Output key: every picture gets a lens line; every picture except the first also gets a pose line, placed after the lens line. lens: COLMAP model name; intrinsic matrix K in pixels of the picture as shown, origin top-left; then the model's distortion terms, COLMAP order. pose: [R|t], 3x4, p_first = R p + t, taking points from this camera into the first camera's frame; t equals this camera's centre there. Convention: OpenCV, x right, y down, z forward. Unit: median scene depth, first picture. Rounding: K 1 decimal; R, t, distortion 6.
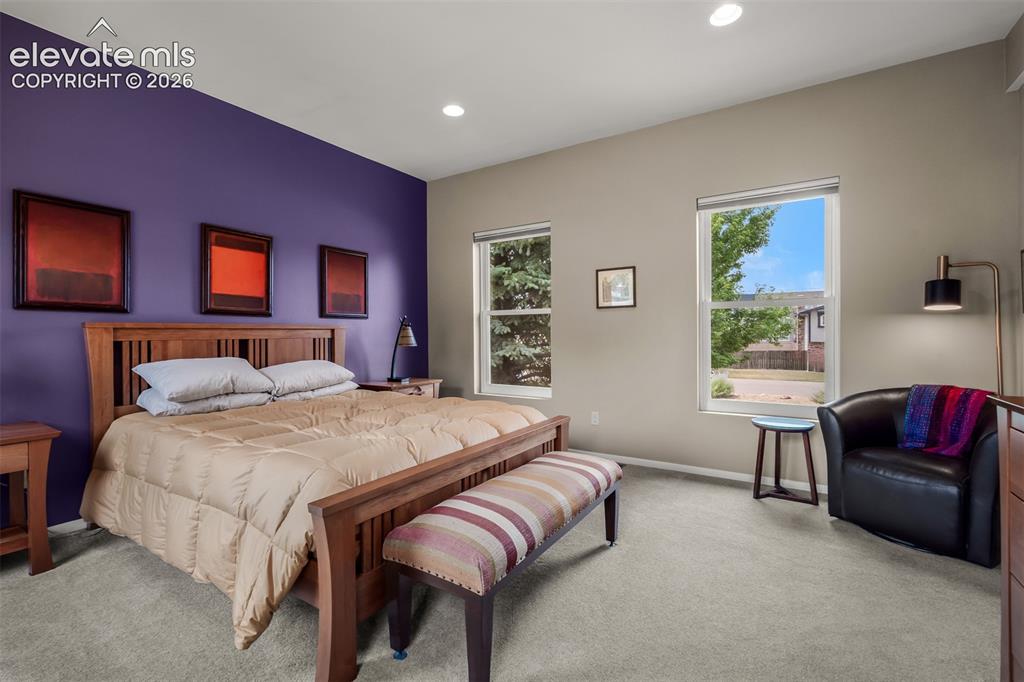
lens RADIAL K [[456.4, 0, 512.0], [0, 456.4, 341.0], [0, 0, 1]] dist [0.000837, 0.000158]
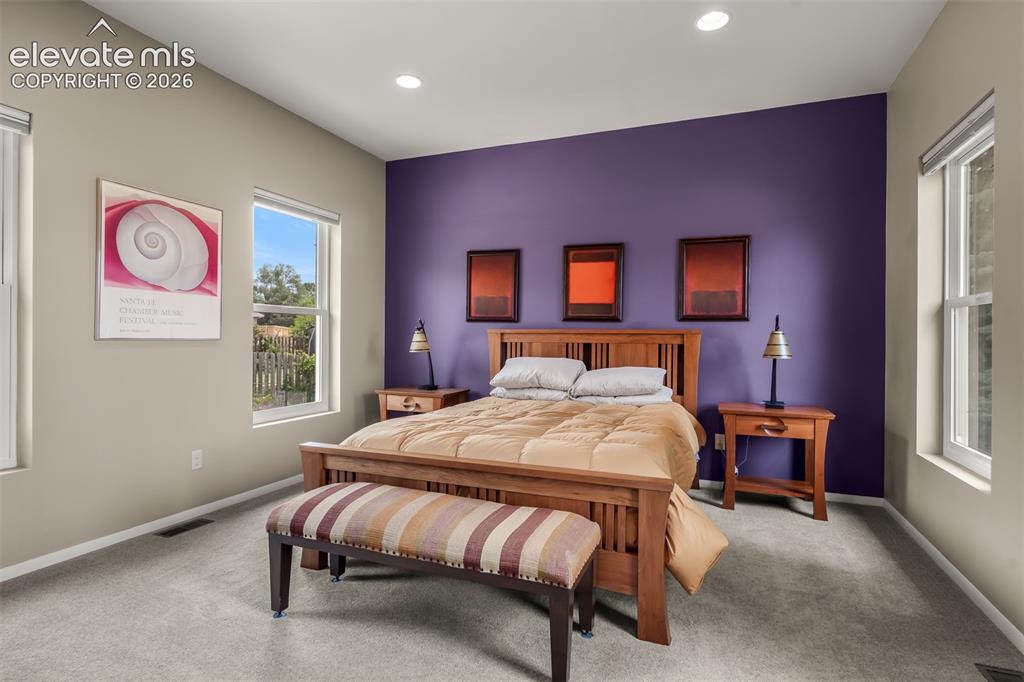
lens RADIAL K [[528.9, 0, 512.0], [0, 528.9, 341.0], [0, 0, 1]] dist [-0.002884, -0.000348]
pose [[0.183662, 0.005658, -0.982973, 0.632656], [-0.031318, 0.999509, -0.000098, -0.003094], [0.982490, 0.030803, 0.183749, 0.586556]]
